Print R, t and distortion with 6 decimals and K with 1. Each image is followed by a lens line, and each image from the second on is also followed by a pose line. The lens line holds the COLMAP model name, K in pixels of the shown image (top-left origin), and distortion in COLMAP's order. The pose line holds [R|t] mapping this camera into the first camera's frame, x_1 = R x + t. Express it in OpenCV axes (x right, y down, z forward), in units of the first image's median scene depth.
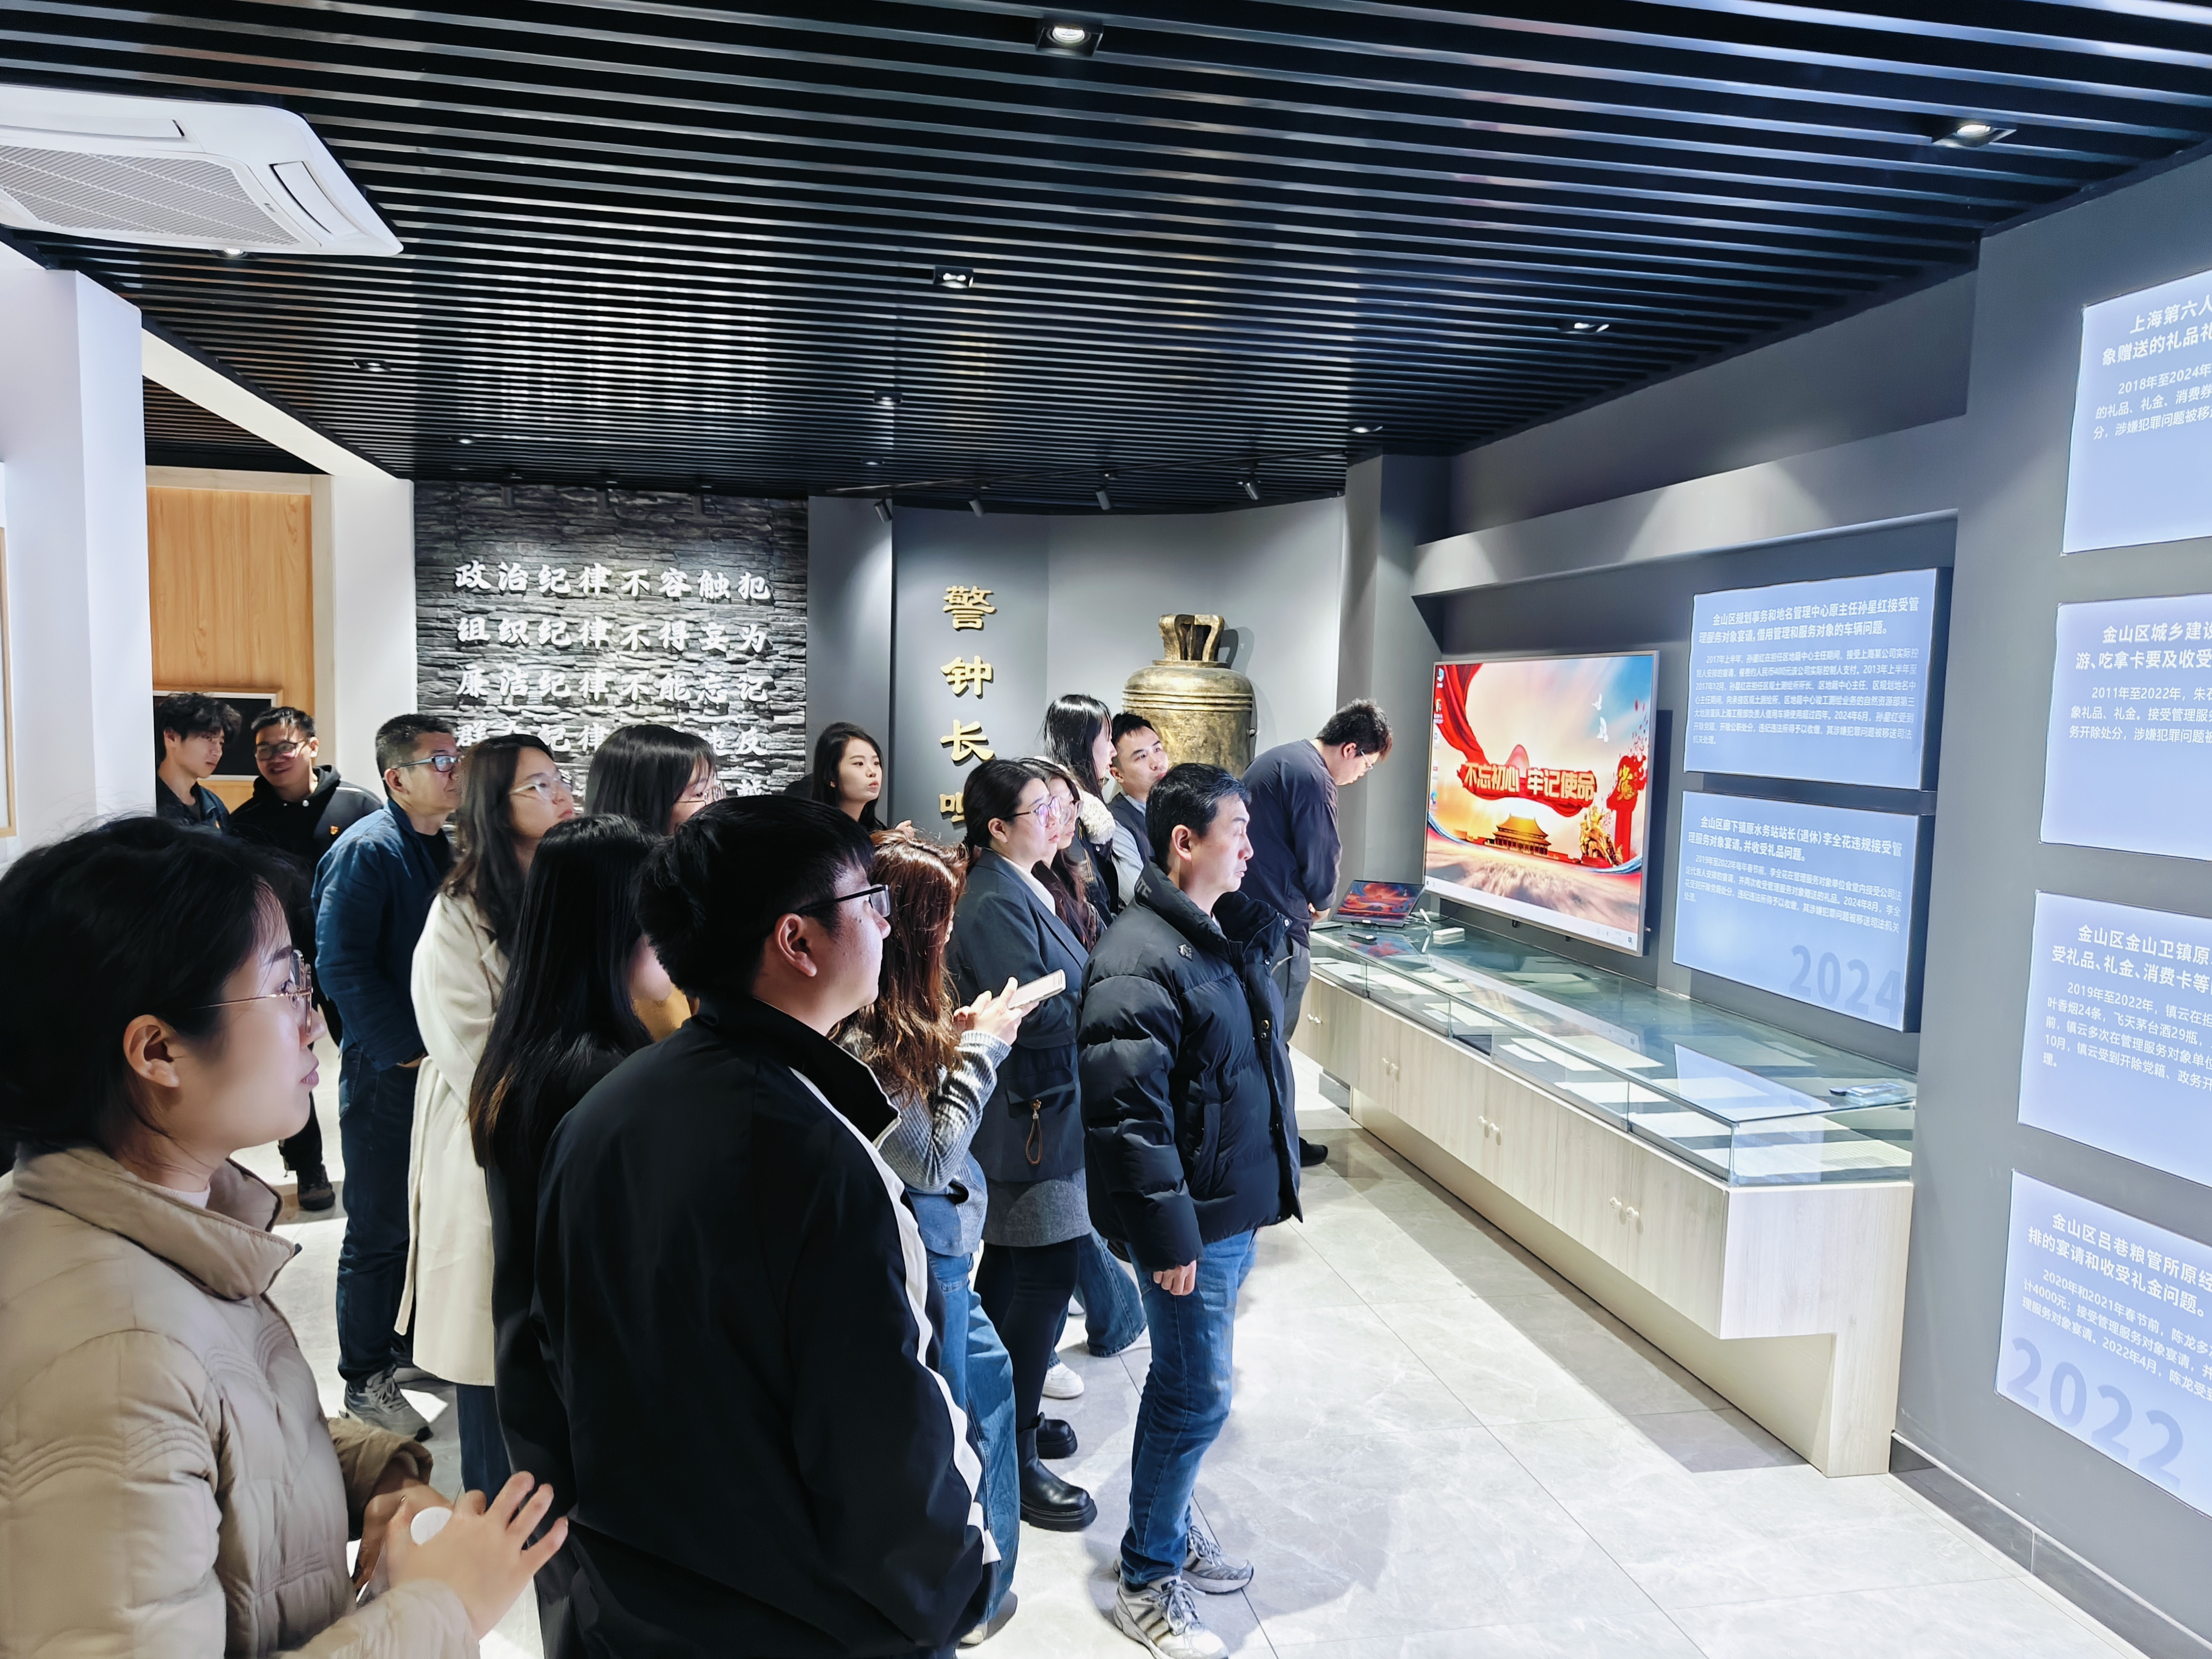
lens RADIAL K [[1552.6, 0, 1106.0], [0, 1552.6, 829.5], [0, 0, 1]] dist [0.049179, -0.107357]
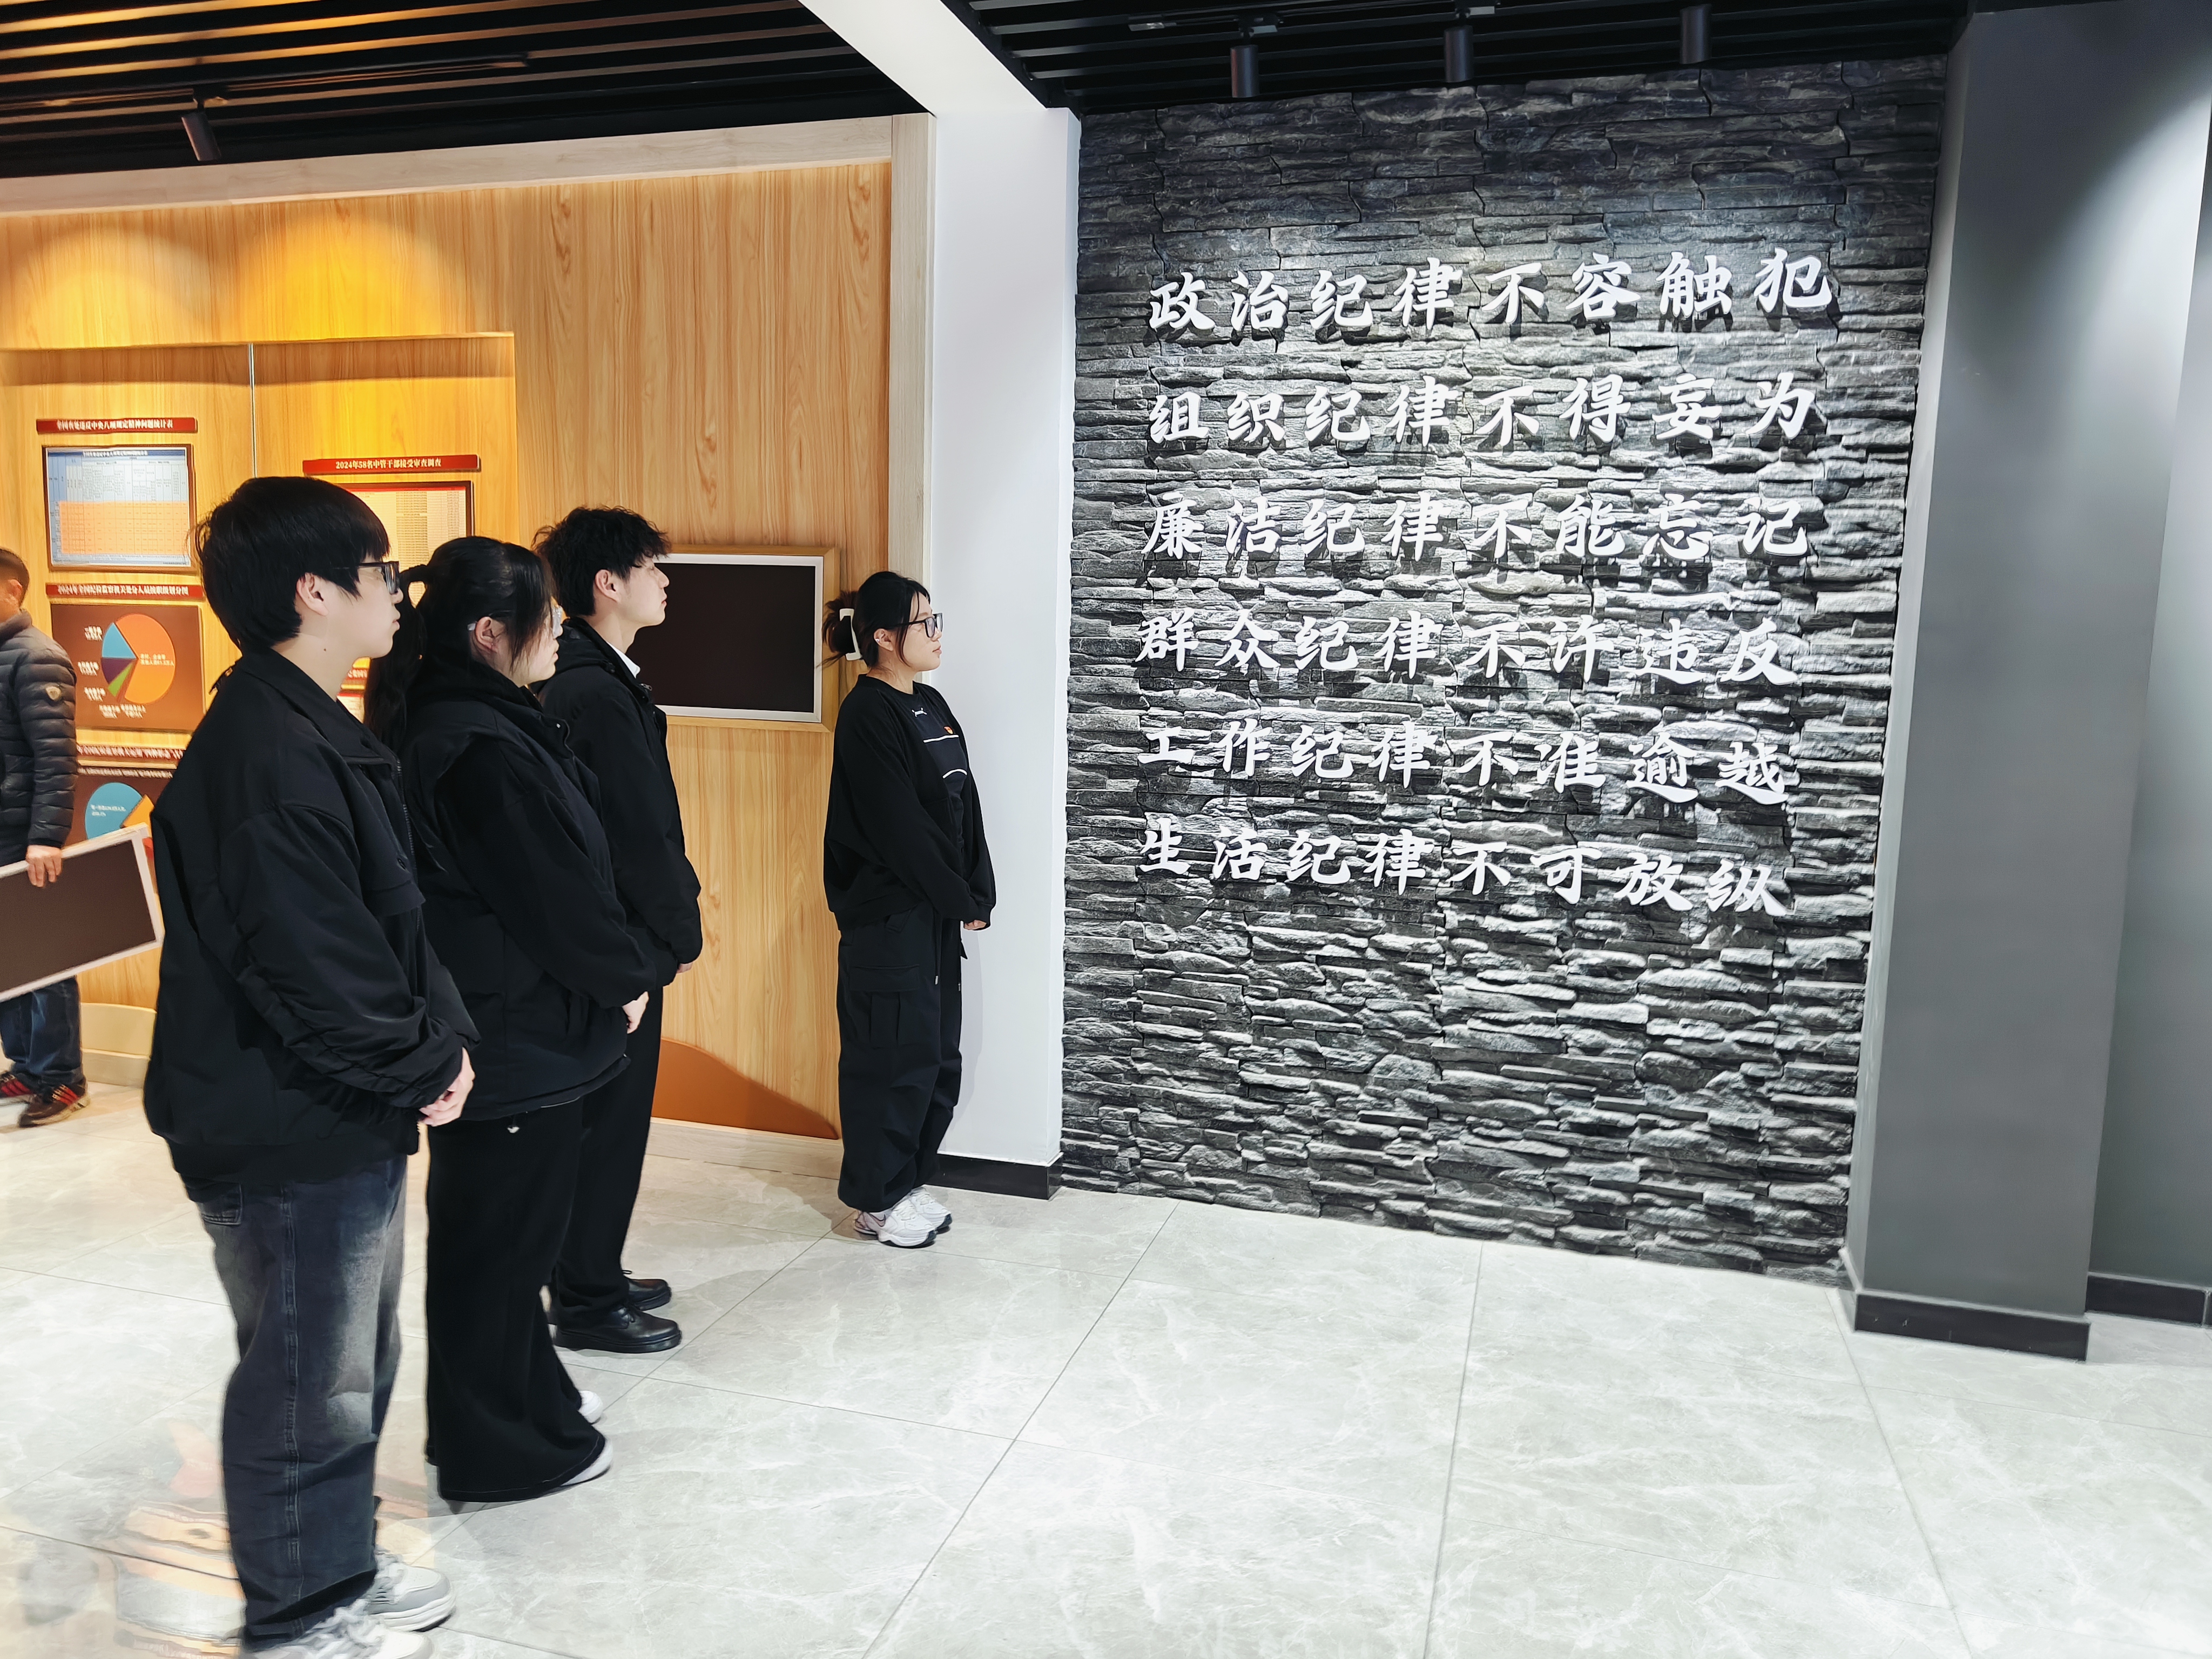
lens RADIAL K [[1579.8, 0, 1106.0], [0, 1579.8, 829.5], [0, 0, 1]] dist [0.042571, -0.115810]
pose [[0.886675, 0.053685, -0.459266, -0.187939], [-0.036108, 0.998243, 0.046977, -0.022179], [0.460981, -0.025070, 0.887056, 0.537642]]
